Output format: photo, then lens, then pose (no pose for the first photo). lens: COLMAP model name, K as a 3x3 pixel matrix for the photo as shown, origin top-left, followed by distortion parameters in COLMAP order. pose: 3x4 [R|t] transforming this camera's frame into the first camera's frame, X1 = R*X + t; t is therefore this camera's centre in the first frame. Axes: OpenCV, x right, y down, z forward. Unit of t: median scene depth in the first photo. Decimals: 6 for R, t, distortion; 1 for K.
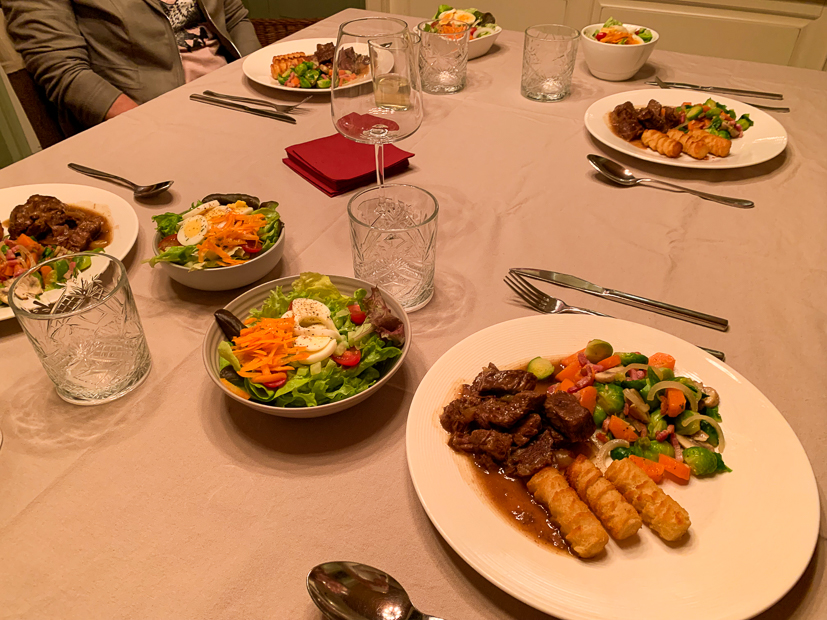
lens RADIAL K [[630.7, 0, 362.8], [0, 630.7, 310.3], [0, 0, 1]] dist [0.008447, -0.004779]
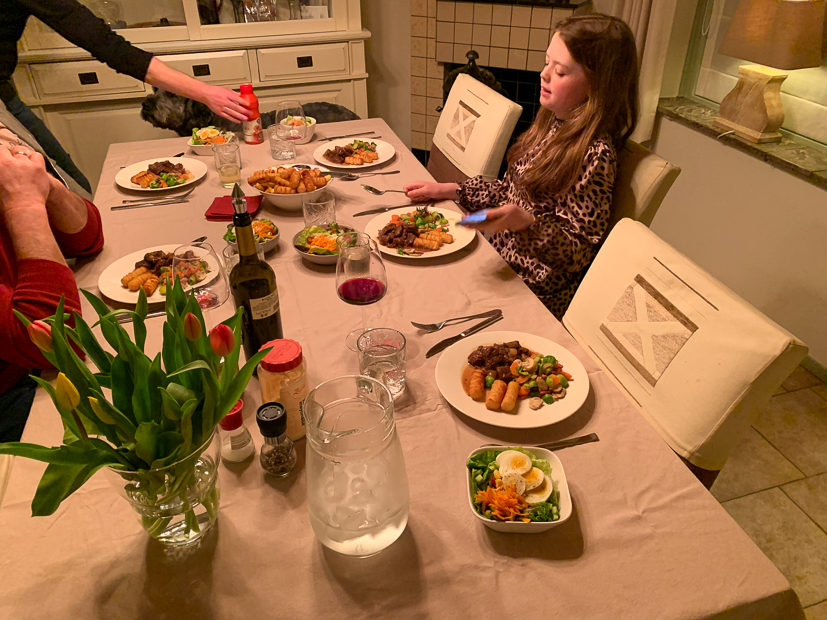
lens RADIAL K [[616.2, 0, 413.5], [0, 616.2, 310.0], [0, 0, 1]] dist [0.074901, -0.131506]
pose [[0.700969, -0.386144, 0.599613, -0.977186], [0.449276, 0.892035, 0.049241, 0.217897], [-0.553890, 0.234876, 0.798774, -0.835458]]
